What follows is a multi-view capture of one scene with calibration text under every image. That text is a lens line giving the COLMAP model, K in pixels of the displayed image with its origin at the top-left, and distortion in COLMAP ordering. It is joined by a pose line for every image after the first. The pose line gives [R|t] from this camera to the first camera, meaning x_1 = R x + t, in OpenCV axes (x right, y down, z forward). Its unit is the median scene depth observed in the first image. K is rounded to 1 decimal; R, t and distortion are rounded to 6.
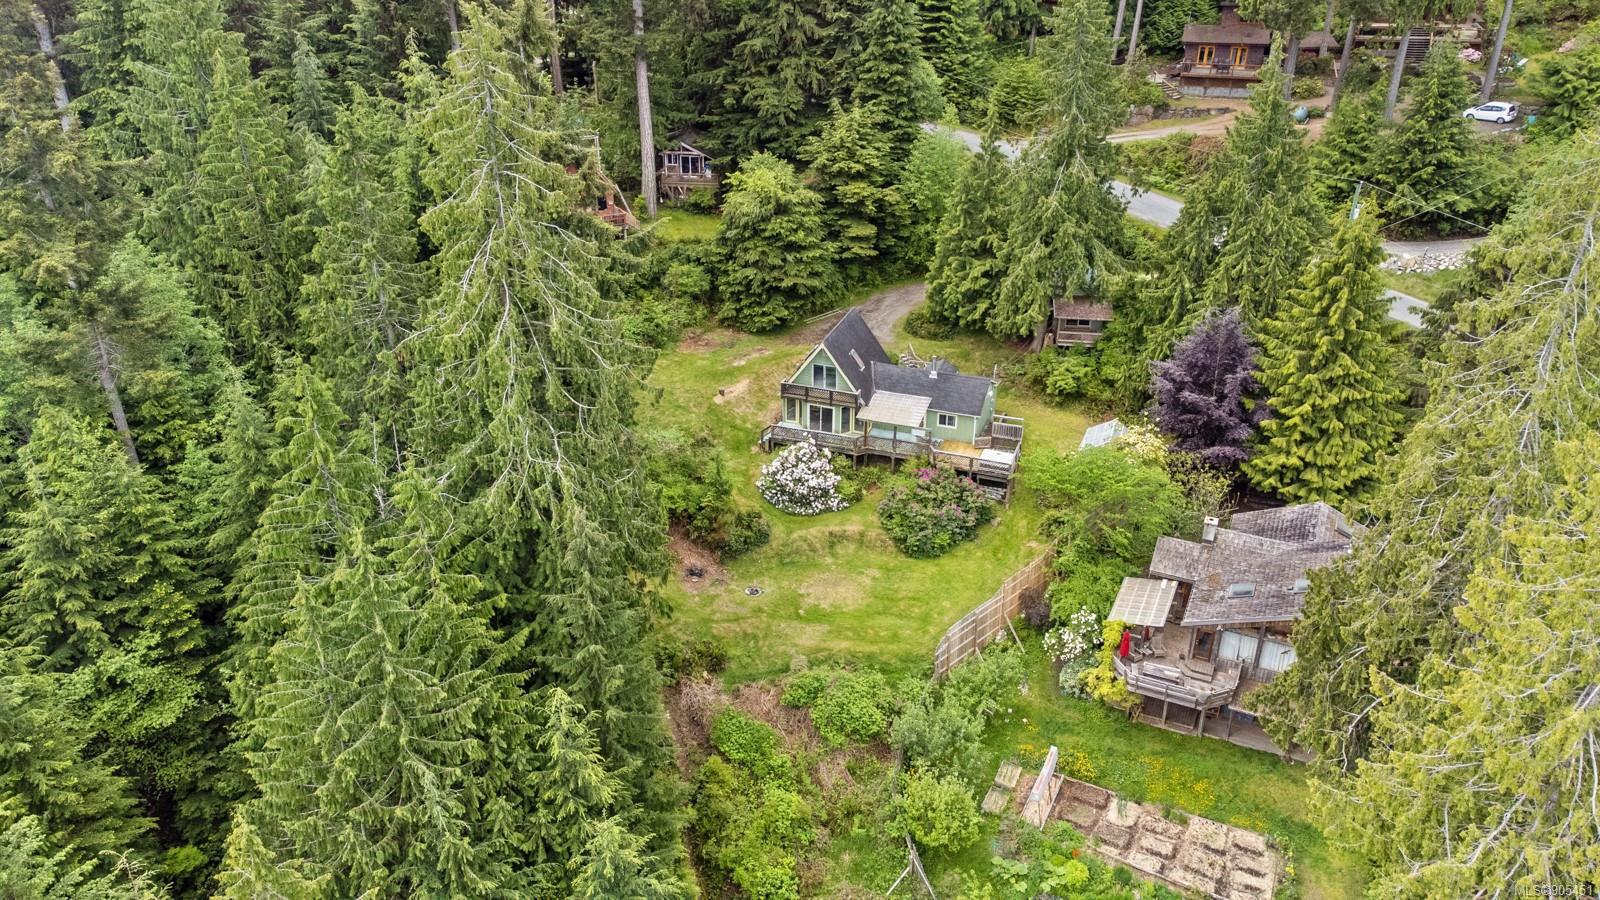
lens RADIAL K [[1180.1, 0, 794.4], [0, 1180.1, 442.9], [0, 0, 1]] dist [0.046275, 0.006168]
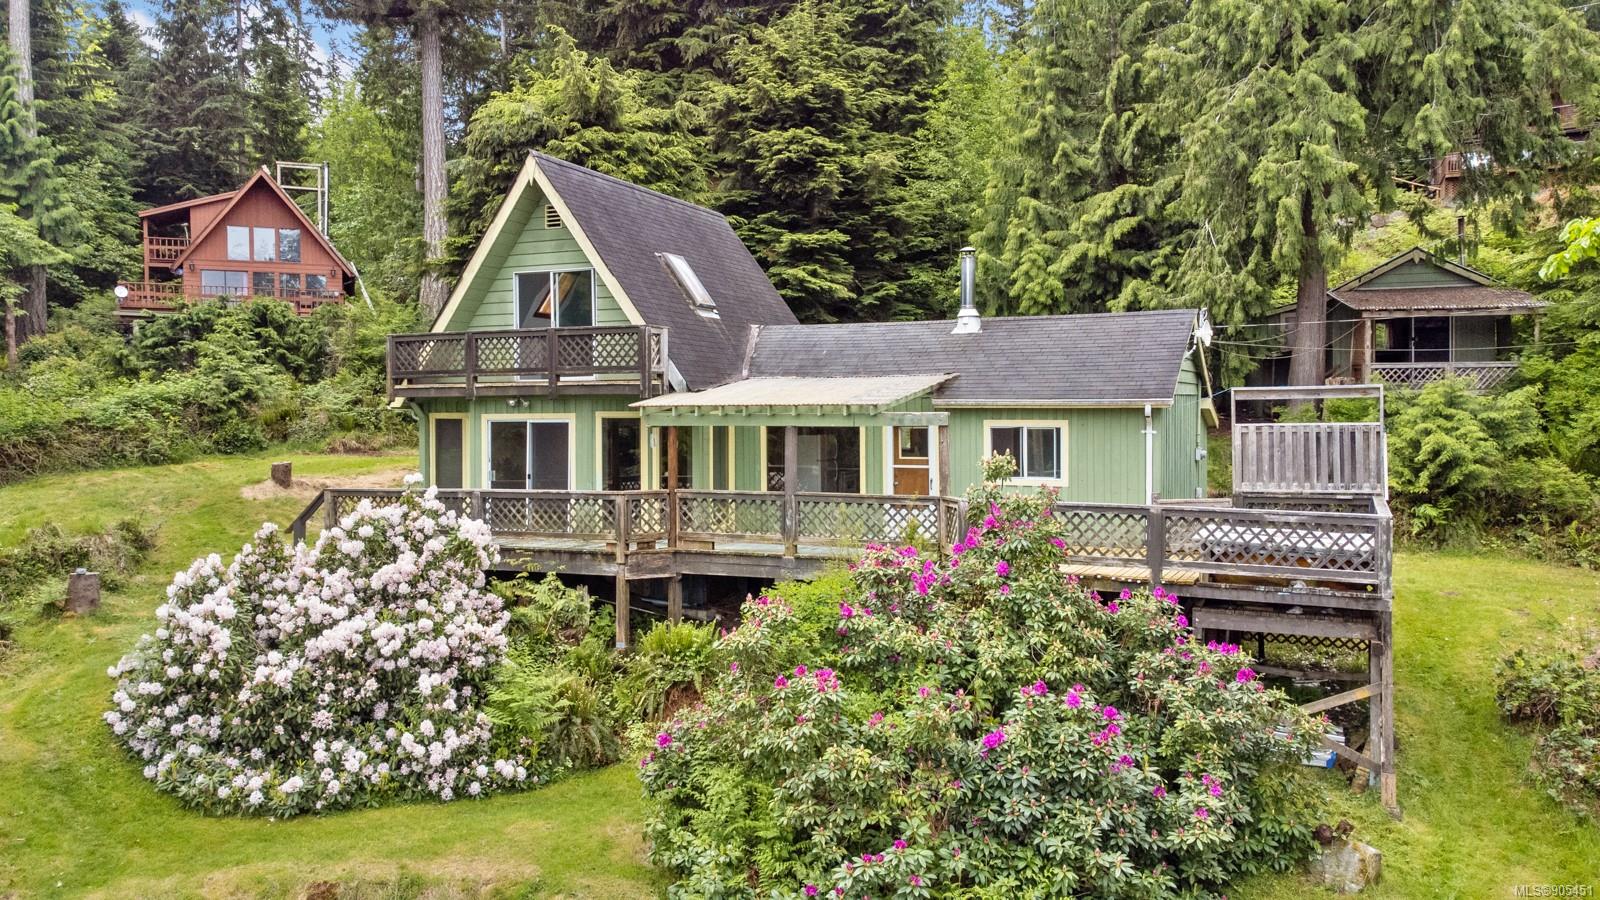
lens RADIAL K [[1180.1, 0, 794.4], [0, 1180.1, 442.9], [0, 0, 1]] dist [0.046275, 0.006168]
pose [[0.996426, -0.006909, -0.084191, 0.103358], [-0.029826, 0.903685, -0.427157, 0.083787], [0.079034, 0.428141, 0.900249, 0.784041]]
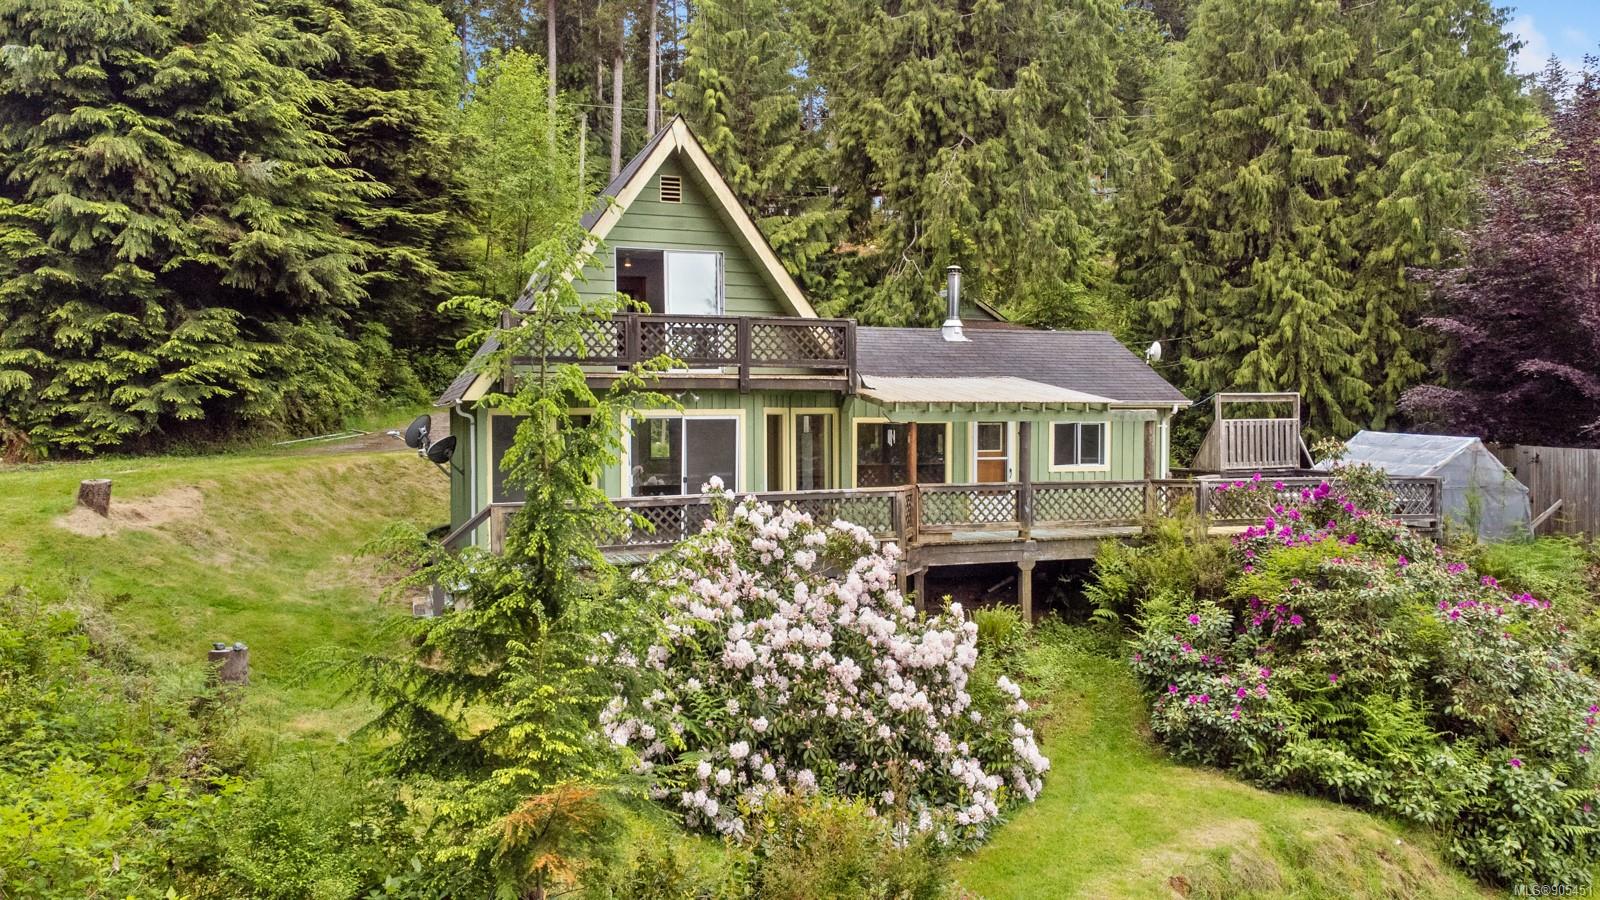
lens RADIAL K [[1180.1, 0, 794.4], [0, 1180.1, 442.9], [0, 0, 1]] dist [0.046275, 0.006168]
pose [[0.773494, -0.020284, 0.633479, -0.107057], [0.289958, 0.900085, -0.325224, 0.055846], [-0.563588, 0.435241, 0.702092, 0.839415]]
